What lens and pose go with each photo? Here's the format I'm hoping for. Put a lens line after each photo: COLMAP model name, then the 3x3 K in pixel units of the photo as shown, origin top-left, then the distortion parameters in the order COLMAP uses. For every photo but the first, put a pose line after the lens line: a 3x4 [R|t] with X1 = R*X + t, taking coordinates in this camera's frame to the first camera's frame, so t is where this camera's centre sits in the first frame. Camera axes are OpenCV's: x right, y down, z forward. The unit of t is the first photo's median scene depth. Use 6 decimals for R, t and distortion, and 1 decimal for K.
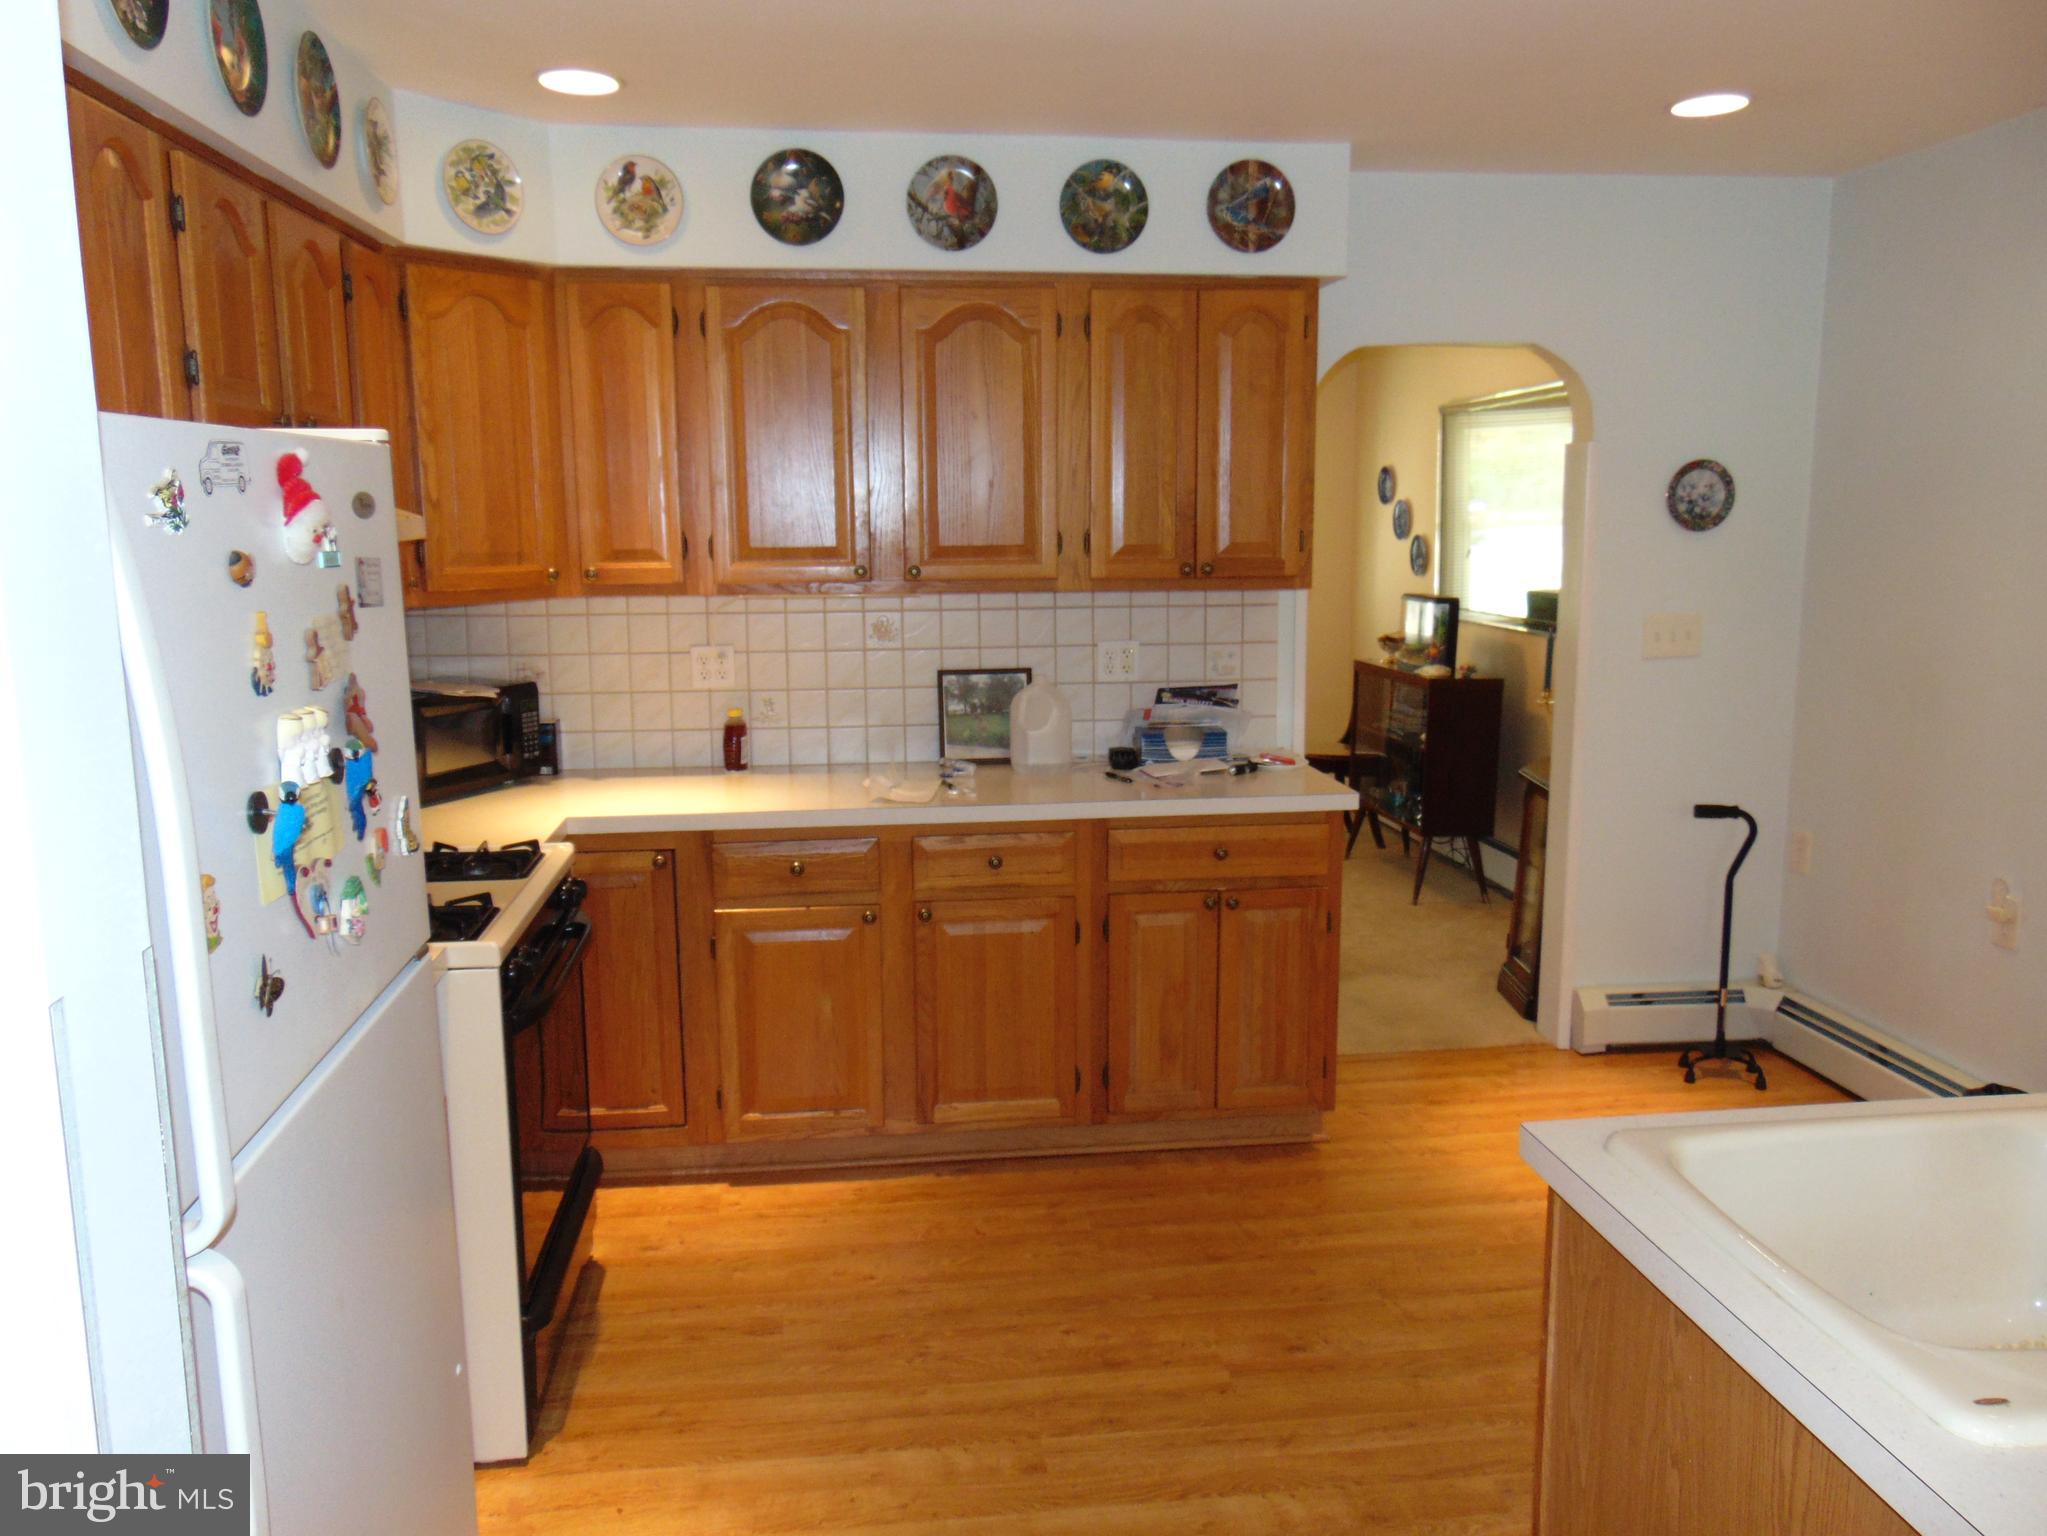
lens RADIAL K [[1540.6, 0, 1022.7], [0, 1540.6, 773.7], [0, 0, 1]] dist [-0.029803, 0.076255]
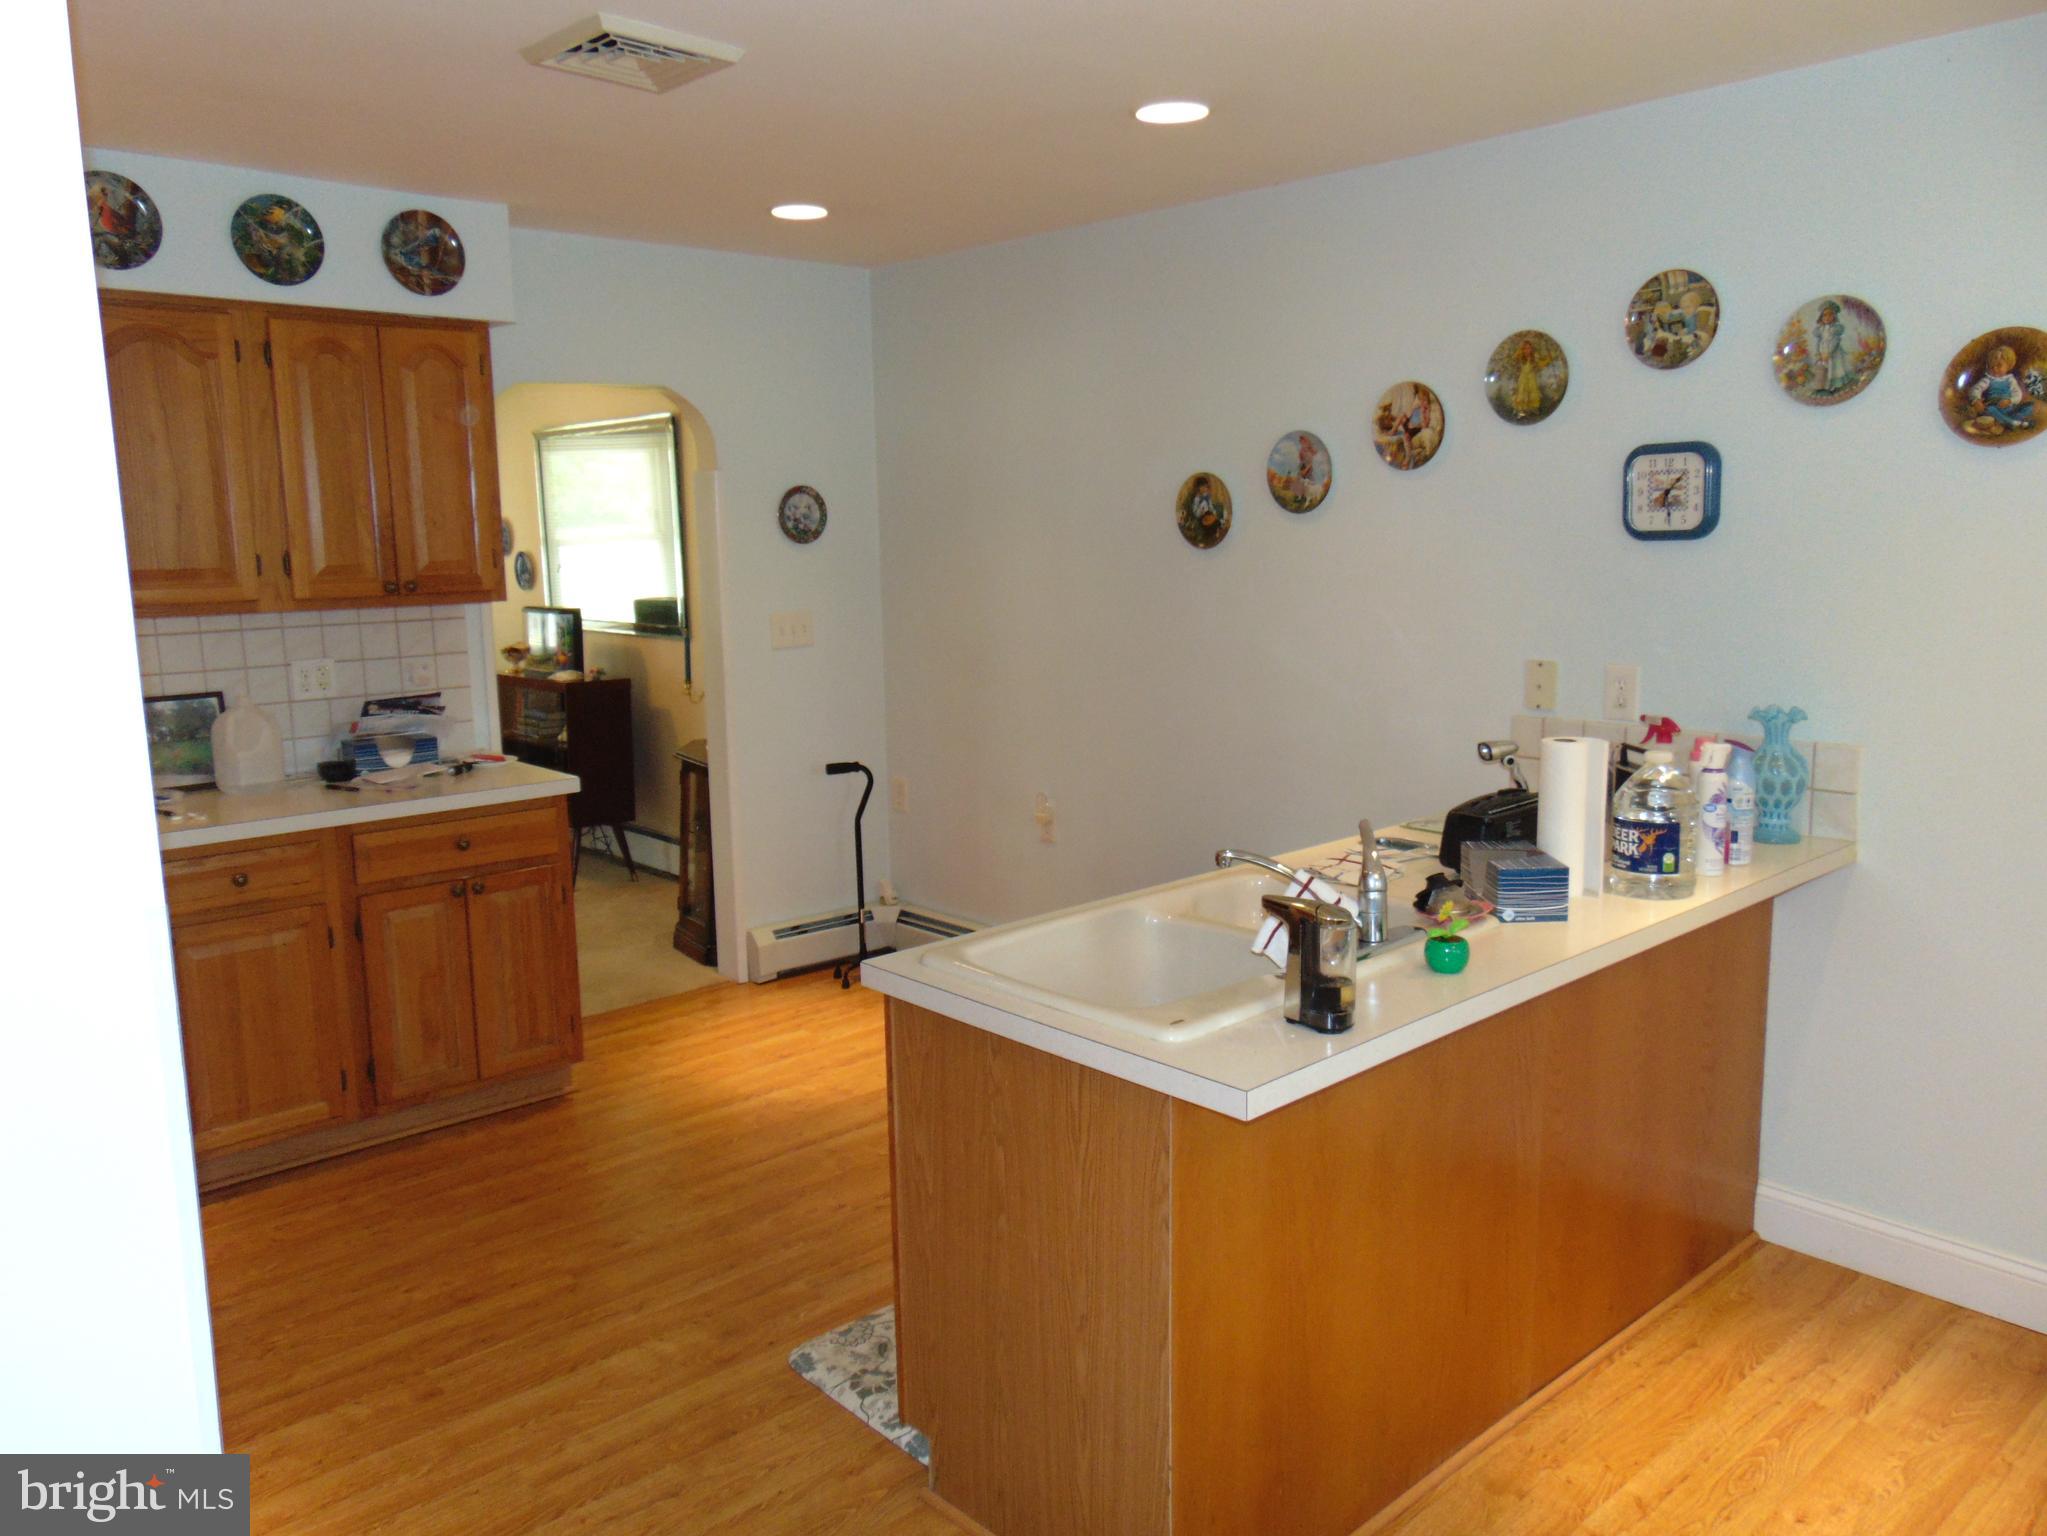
lens RADIAL K [[1540.6, 0, 1014.0], [0, 1540.6, 772.1], [0, 0, 1]] dist [-0.029803, 0.076255]
pose [[0.817726, -0.099029, 0.567026, -0.162126], [0.105268, 0.994204, 0.021825, 0.017519], [-0.565901, 0.041843, 0.823411, -0.119559]]
